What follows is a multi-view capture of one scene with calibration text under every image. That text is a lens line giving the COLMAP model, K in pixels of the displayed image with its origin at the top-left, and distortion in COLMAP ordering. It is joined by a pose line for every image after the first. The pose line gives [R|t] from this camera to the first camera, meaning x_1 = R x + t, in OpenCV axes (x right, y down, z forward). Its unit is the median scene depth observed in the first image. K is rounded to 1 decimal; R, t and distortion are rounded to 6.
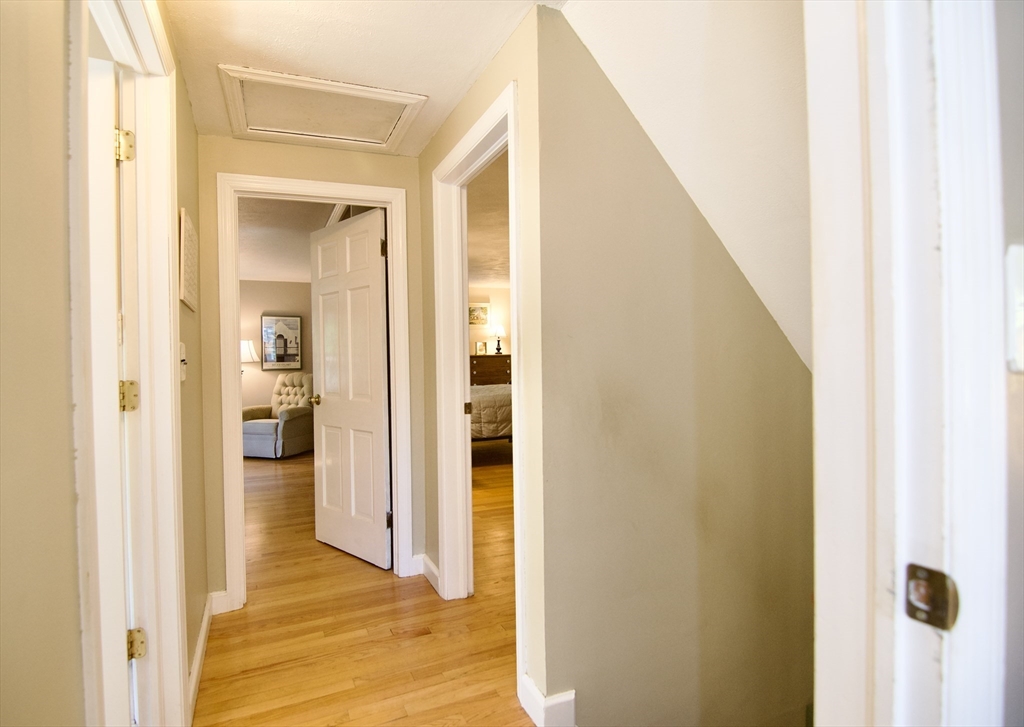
lens RADIAL K [[525.1, 0, 468.6], [0, 525.1, 362.1], [0, 0, 1]] dist [-0.004784, -0.000368]
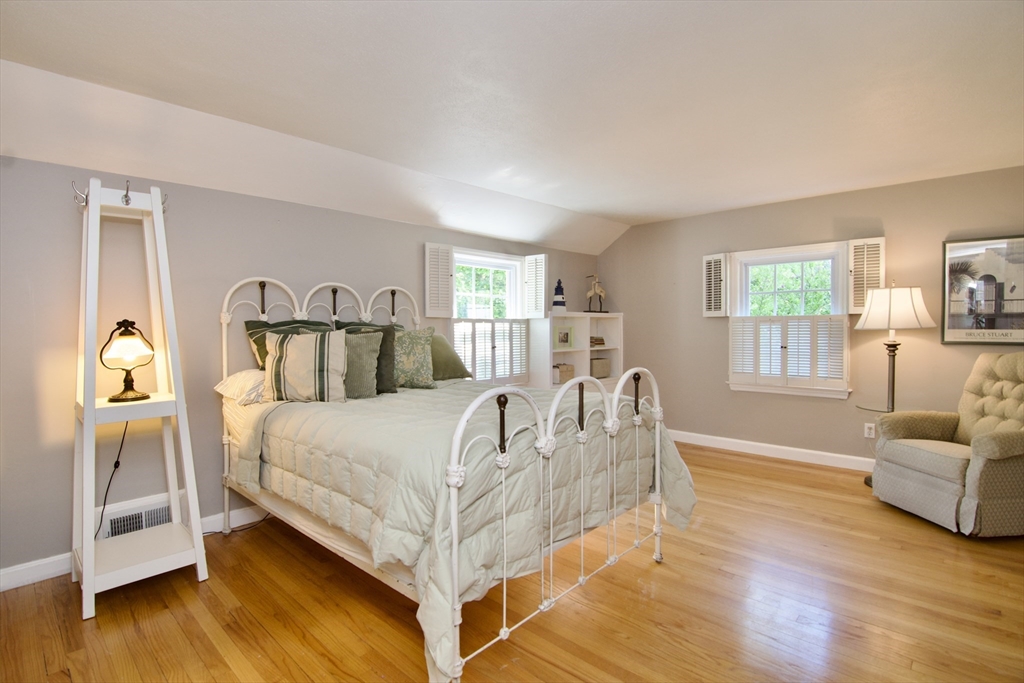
lens RADIAL K [[502.3, 0, 512.2], [0, 502.3, 337.0], [0, 0, 1]] dist [-0.016814, -0.007424]
pose [[0.429384, 0.035563, -0.902421, -0.132685], [-0.009191, 0.999345, 0.035009, -0.004853], [0.903075, -0.006739, 0.429430, 0.402173]]
